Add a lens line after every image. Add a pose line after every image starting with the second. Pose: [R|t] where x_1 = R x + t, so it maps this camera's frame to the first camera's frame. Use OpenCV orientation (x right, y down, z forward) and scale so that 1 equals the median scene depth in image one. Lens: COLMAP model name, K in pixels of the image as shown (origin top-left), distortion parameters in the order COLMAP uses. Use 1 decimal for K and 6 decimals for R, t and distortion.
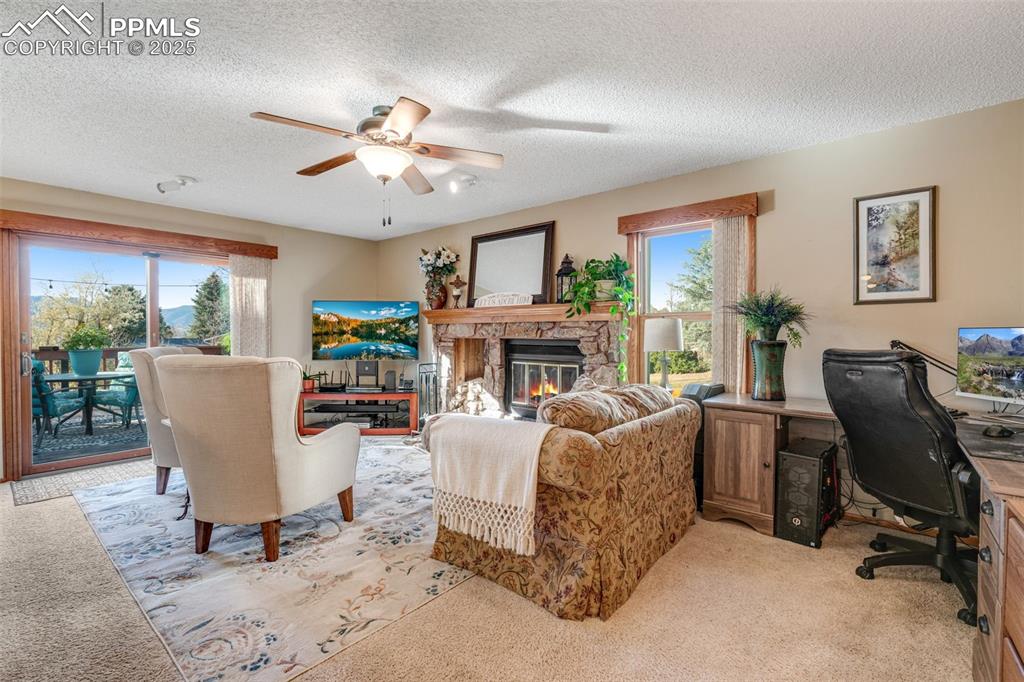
lens RADIAL K [[447.0, 0, 512.0], [0, 447.0, 341.0], [0, 0, 1]] dist [0.000342, -0.000047]
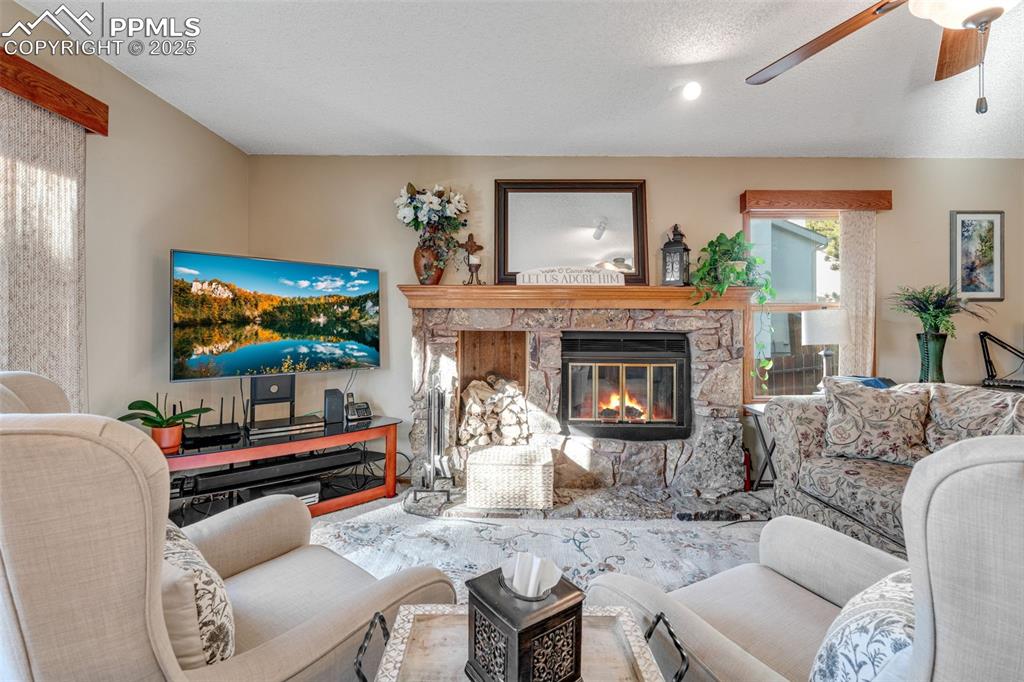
lens RADIAL K [[452.5, 0, 512.8], [0, 452.5, 326.5], [0, 0, 1]] dist [-0.002502, 0.000013]
pose [[0.774540, -0.001121, 0.632524, -0.495072], [0.006684, 0.999957, -0.006413, -0.008277], [-0.632490, 0.009195, 0.774514, 0.455976]]
